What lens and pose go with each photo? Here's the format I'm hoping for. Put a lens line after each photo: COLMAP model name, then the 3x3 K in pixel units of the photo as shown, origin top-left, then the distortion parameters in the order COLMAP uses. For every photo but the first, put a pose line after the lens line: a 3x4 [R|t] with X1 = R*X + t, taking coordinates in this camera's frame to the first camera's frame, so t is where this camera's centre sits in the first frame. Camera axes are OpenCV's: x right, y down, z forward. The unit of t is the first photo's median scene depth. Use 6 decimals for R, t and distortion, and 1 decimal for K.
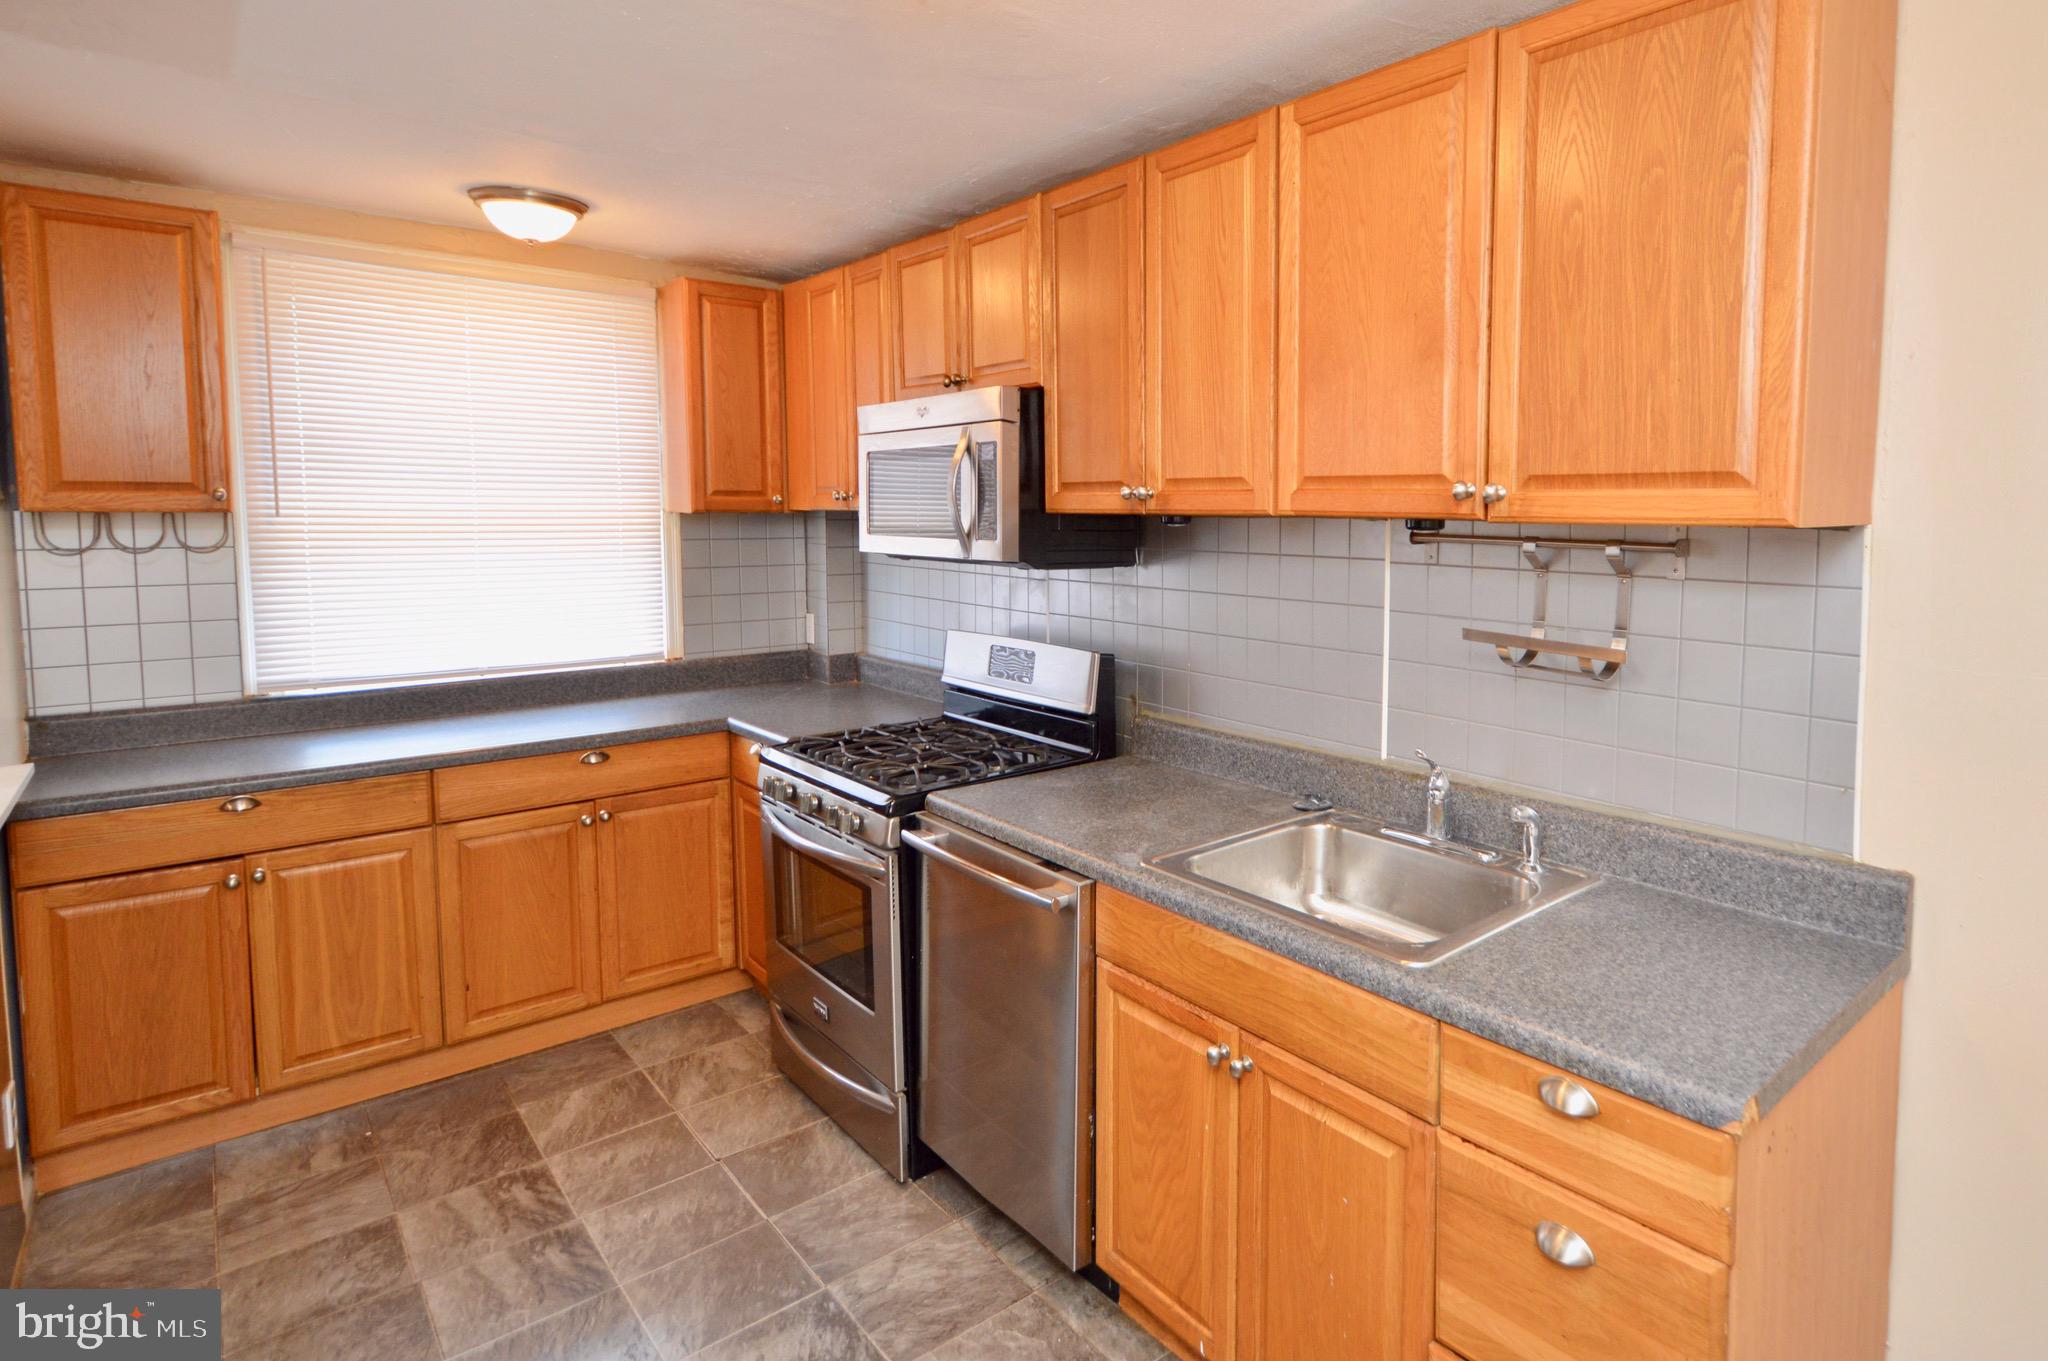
lens RADIAL K [[1084.5, 0, 1199.4], [0, 1084.5, 583.9], [0, 0, 1]] dist [0.006200, -0.006780]
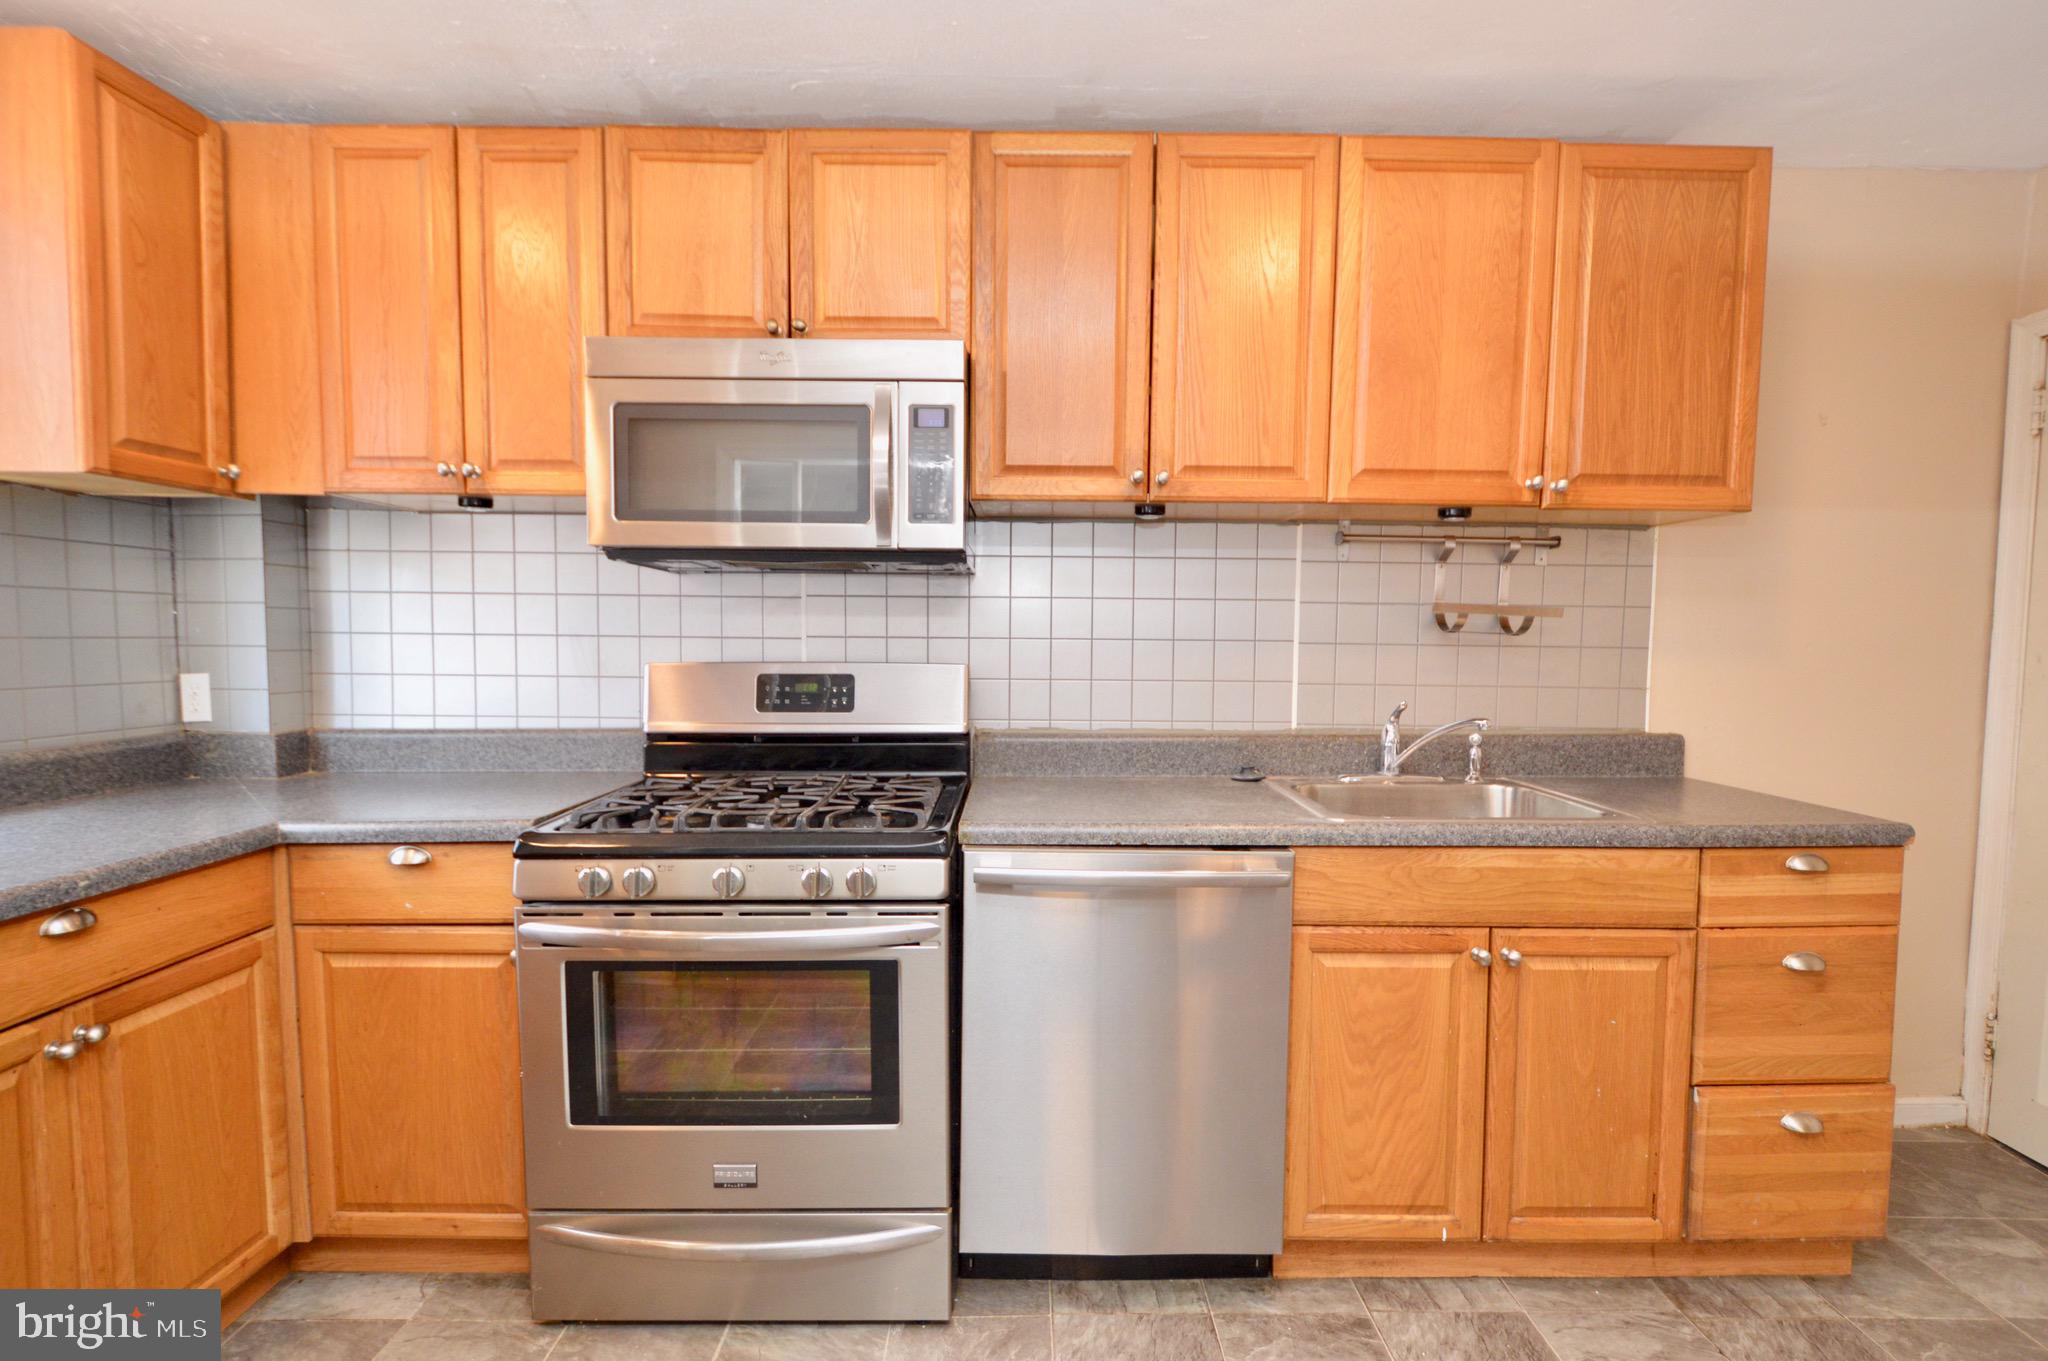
lens RADIAL K [[921.2, 0, 1026.5], [0, 921.2, 695.5], [0, 0, 1]] dist [0.011977, -0.011340]
pose [[0.674991, -0.043409, 0.736548, -0.702402], [0.046028, 0.998801, 0.016684, 0.086651], [-0.736389, 0.022640, 0.676179, 0.485859]]
